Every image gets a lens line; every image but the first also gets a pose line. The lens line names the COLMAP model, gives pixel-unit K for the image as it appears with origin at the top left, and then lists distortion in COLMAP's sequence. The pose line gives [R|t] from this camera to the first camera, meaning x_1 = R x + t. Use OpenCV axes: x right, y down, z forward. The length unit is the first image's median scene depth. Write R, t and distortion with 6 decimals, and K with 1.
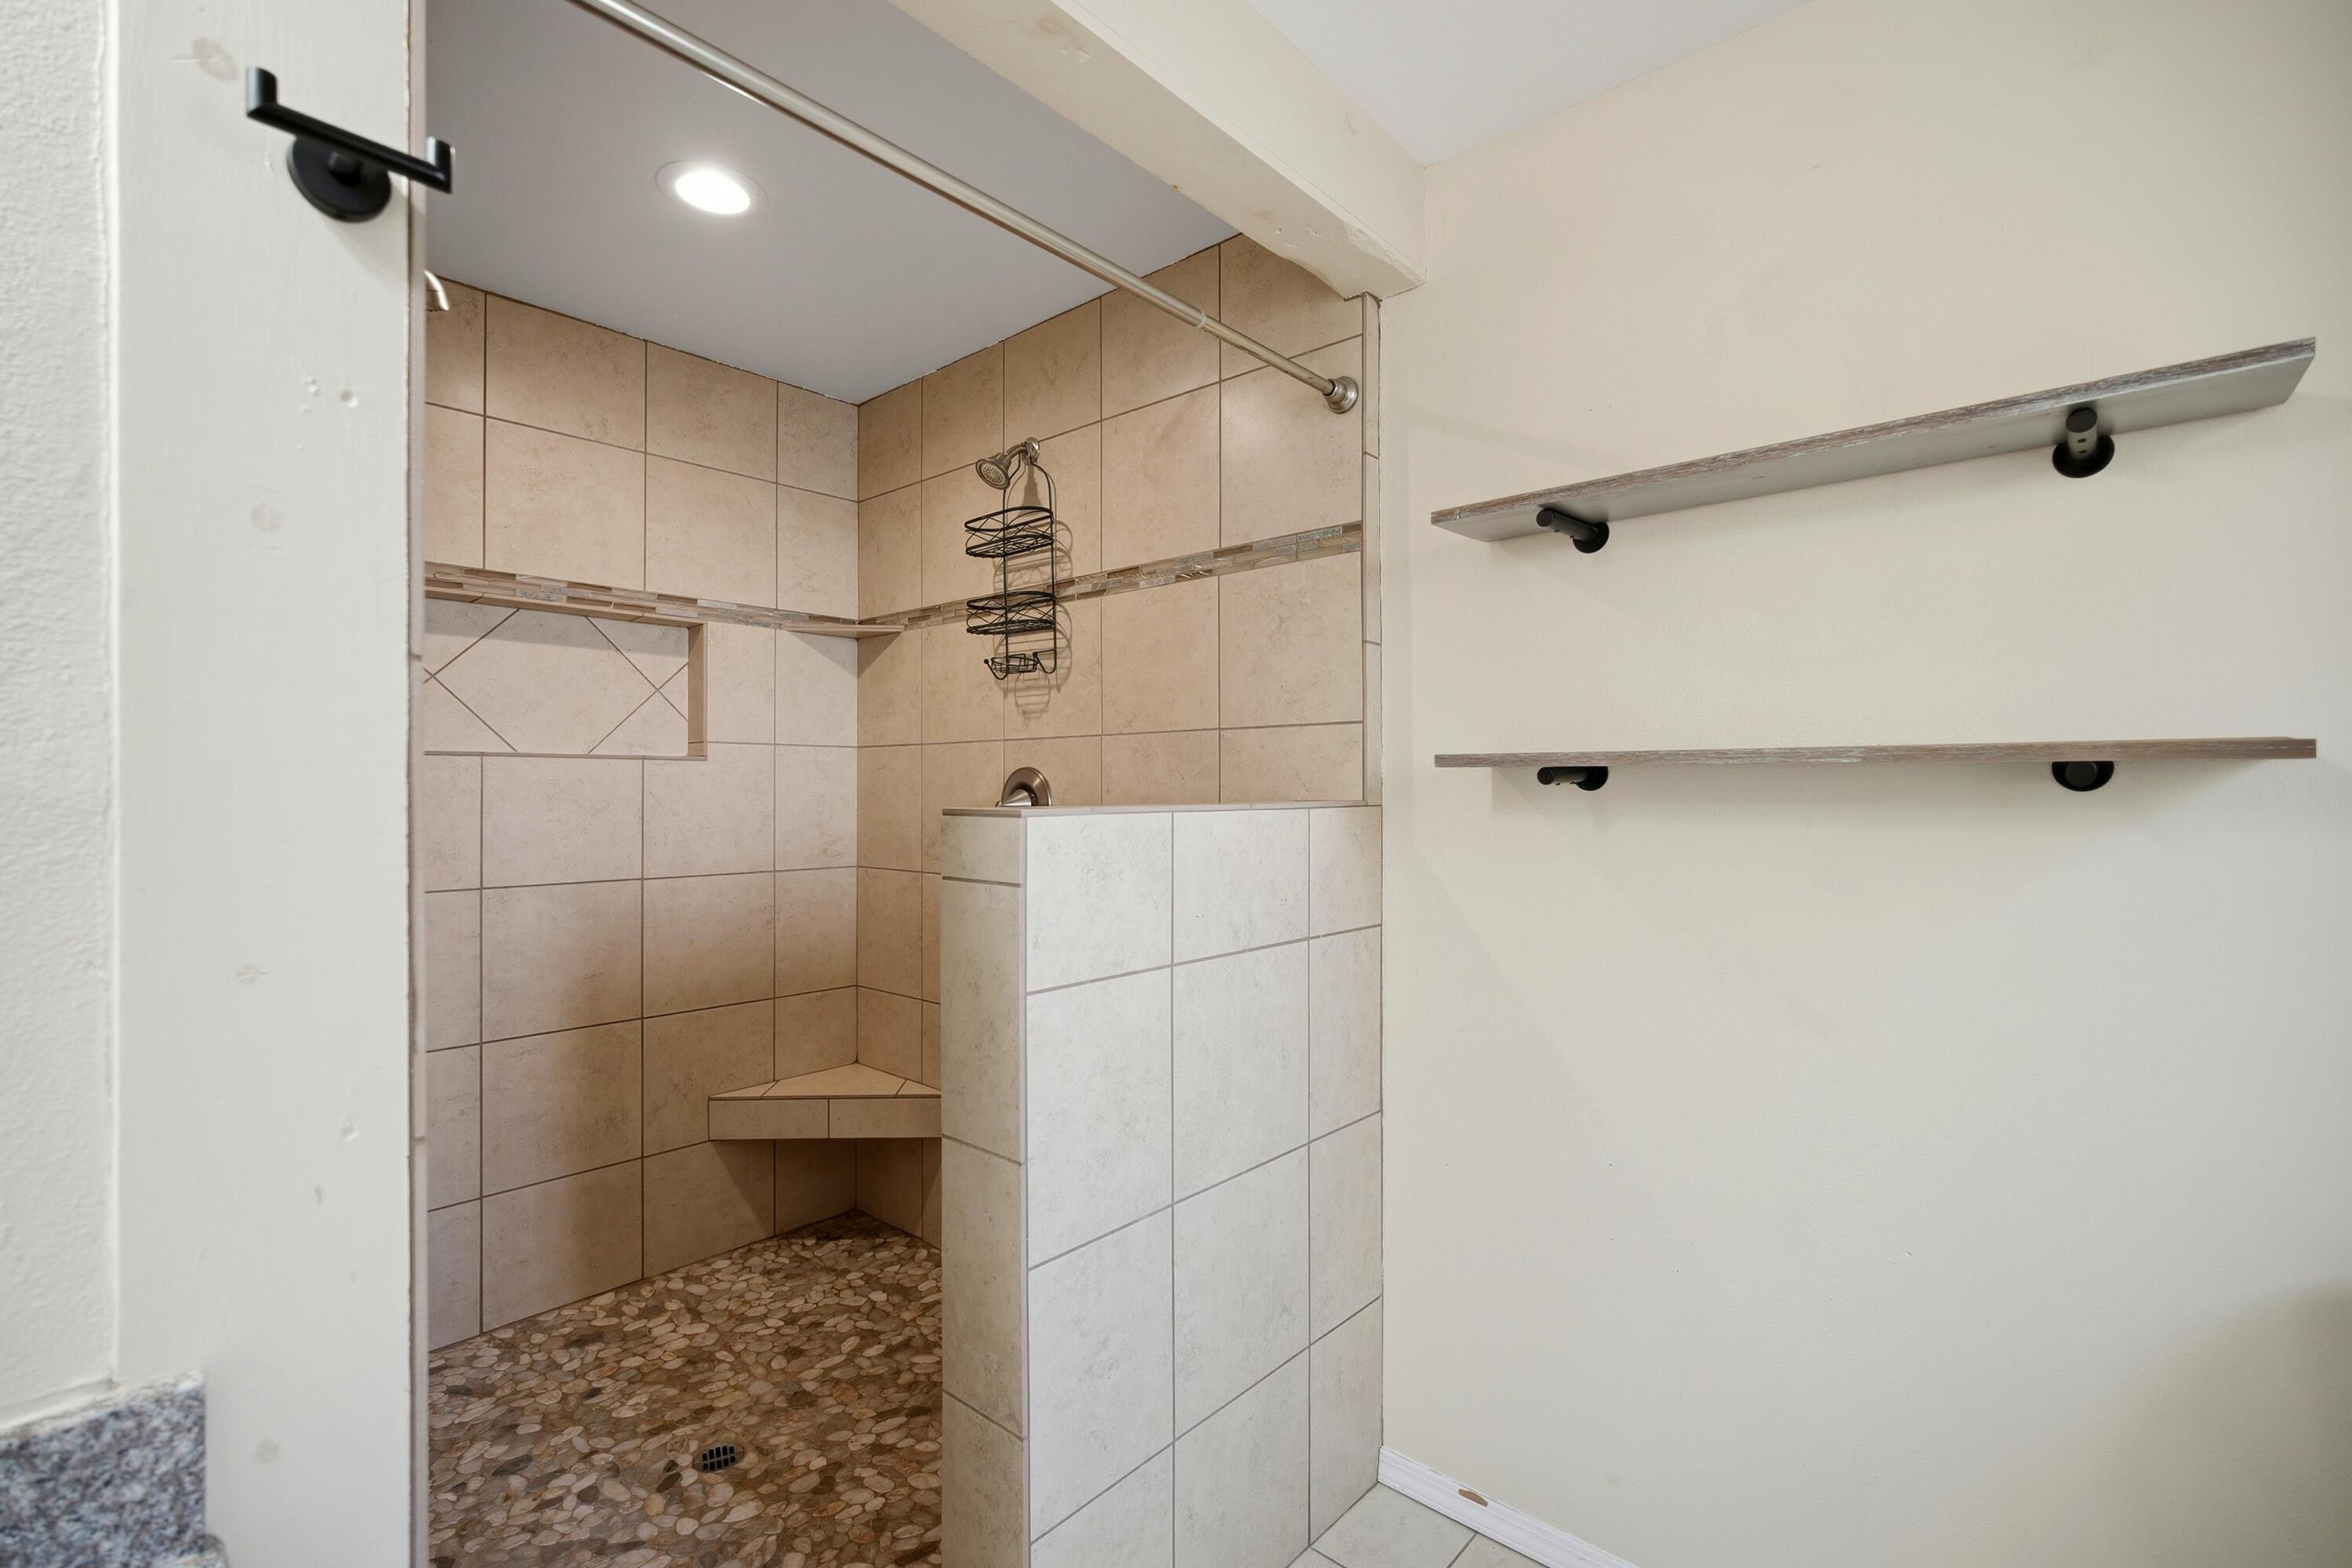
lens RADIAL K [[1050.2, 0, 1174.1], [0, 1050.2, 777.8], [0, 0, 1]] dist [-0.018427, 0.008405]
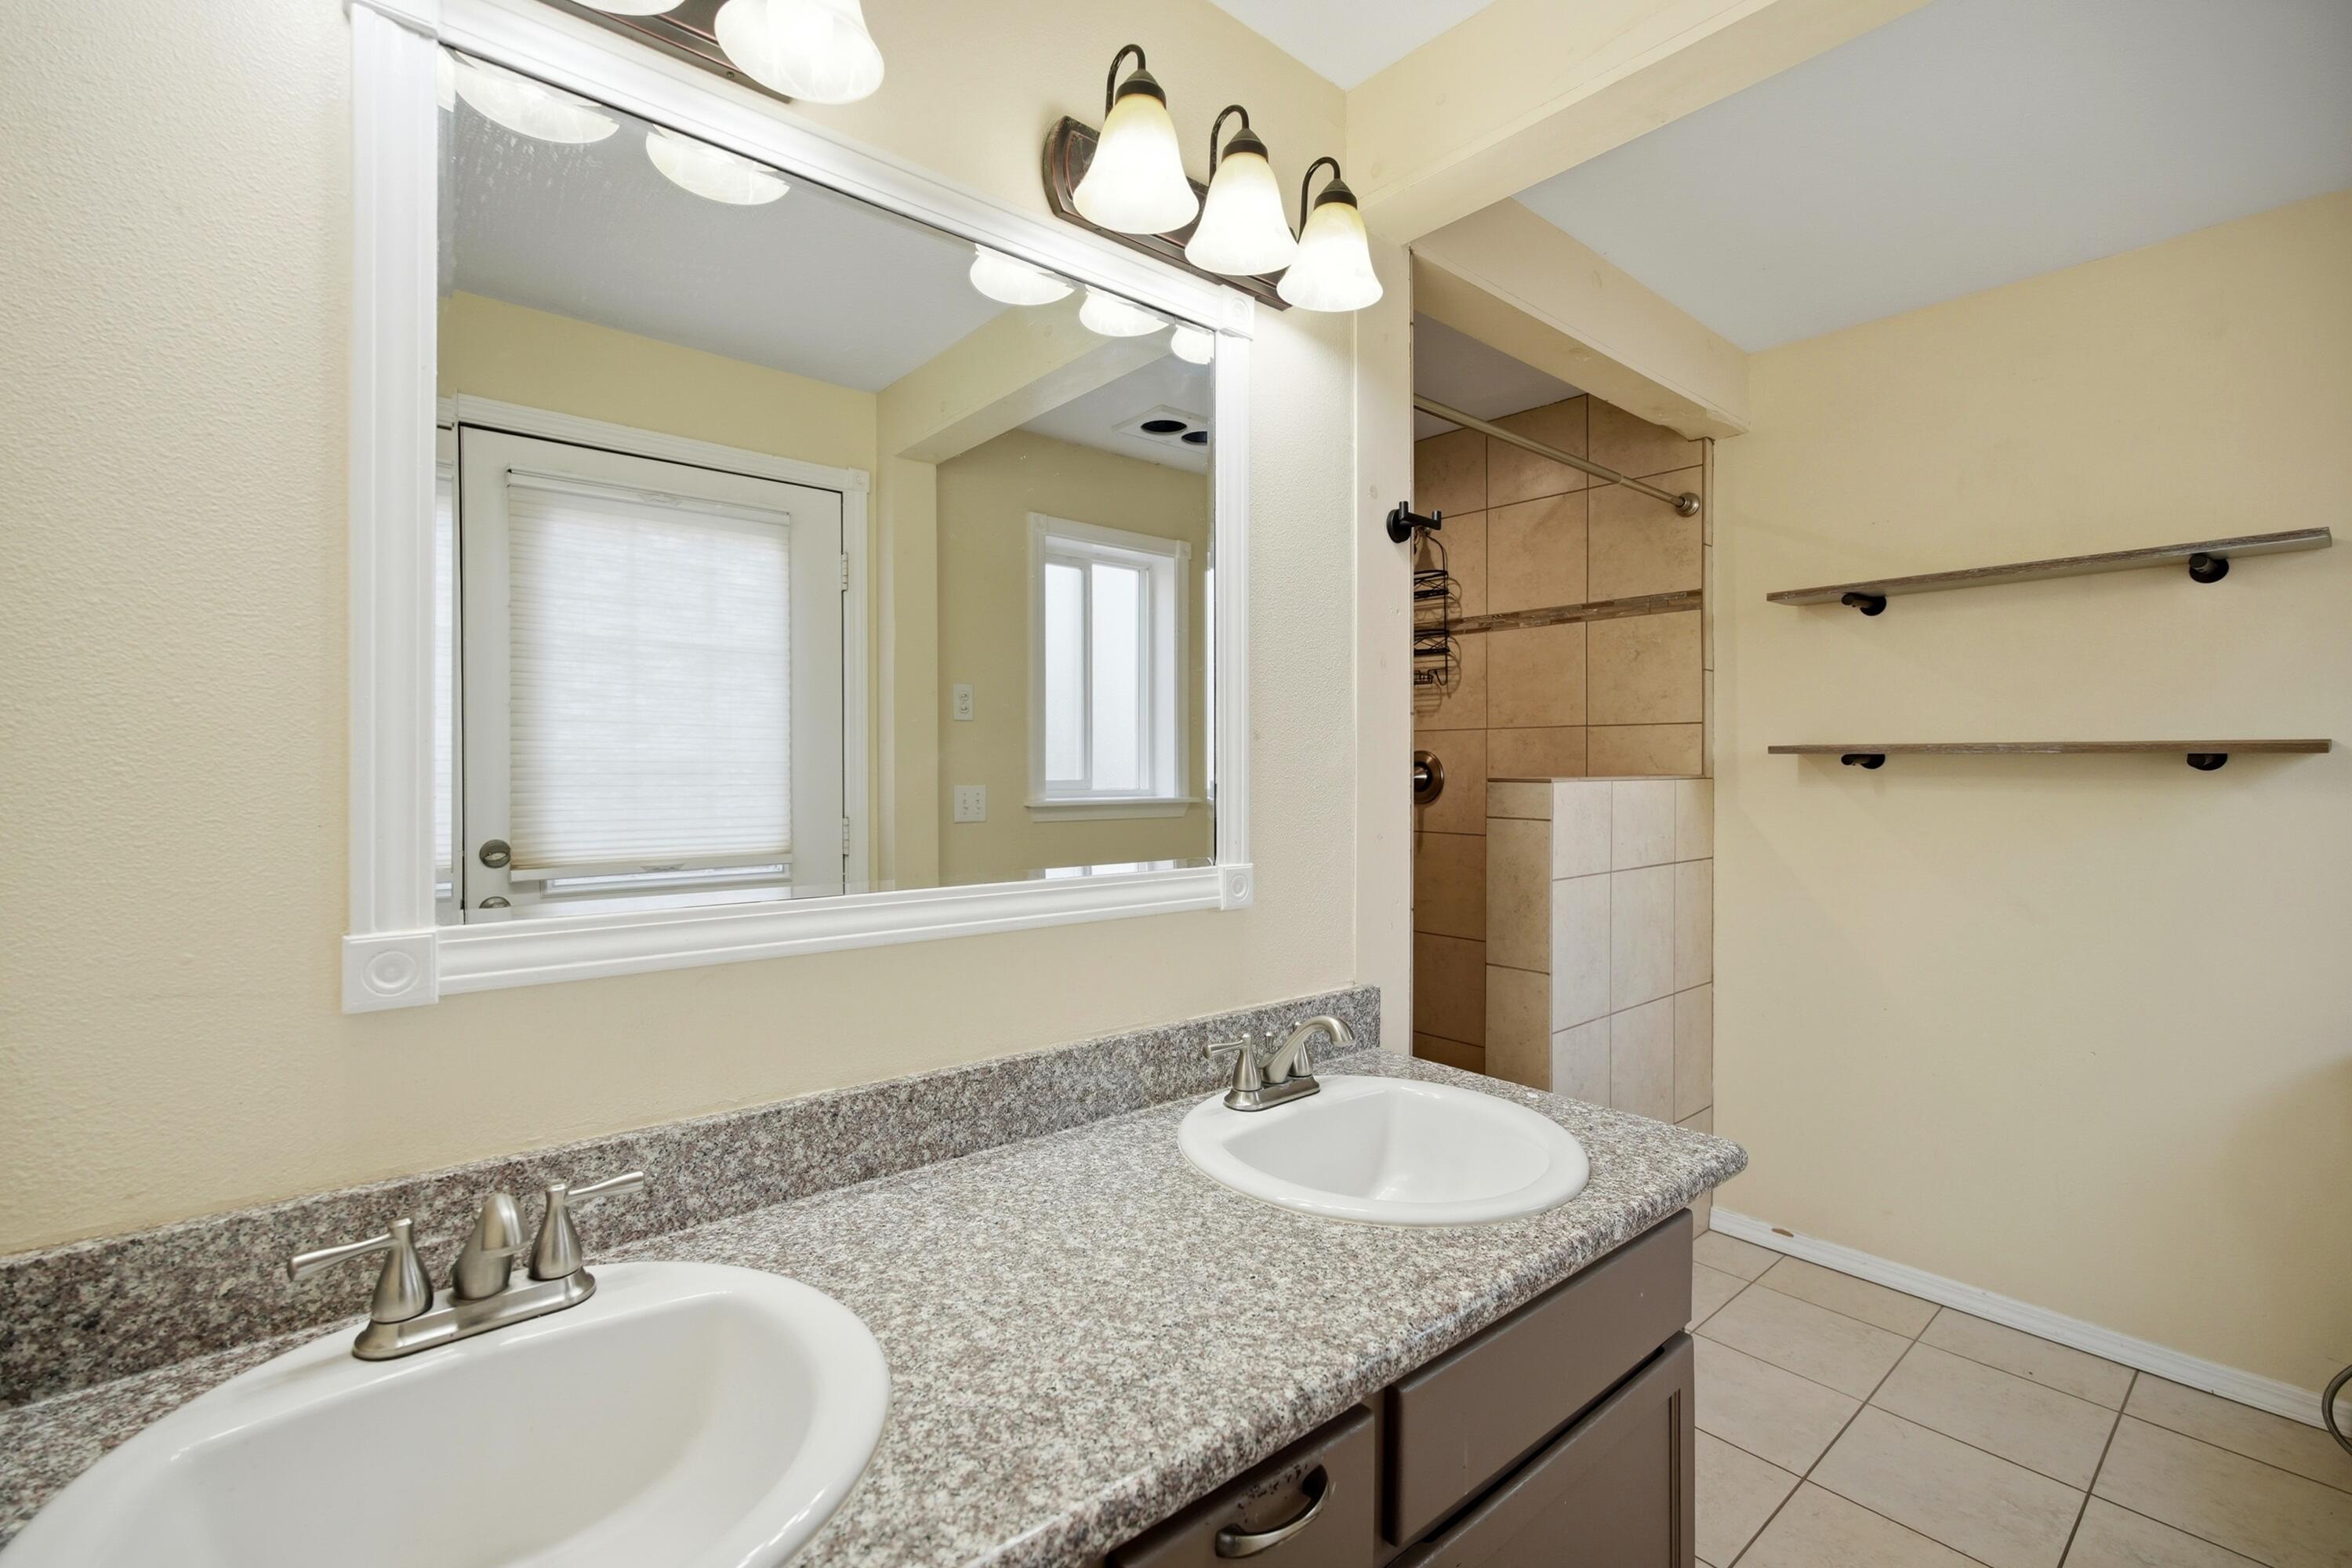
lens RADIAL K [[1046.8, 0, 1179.7], [0, 1046.8, 756.2], [0, 0, 1]] dist [-0.009884, 0.000596]
pose [[0.991988, 0.003993, -0.126271, -0.371653], [-0.003630, 0.999989, 0.003107, -0.006818], [0.126282, -0.002623, 0.991991, -0.579210]]
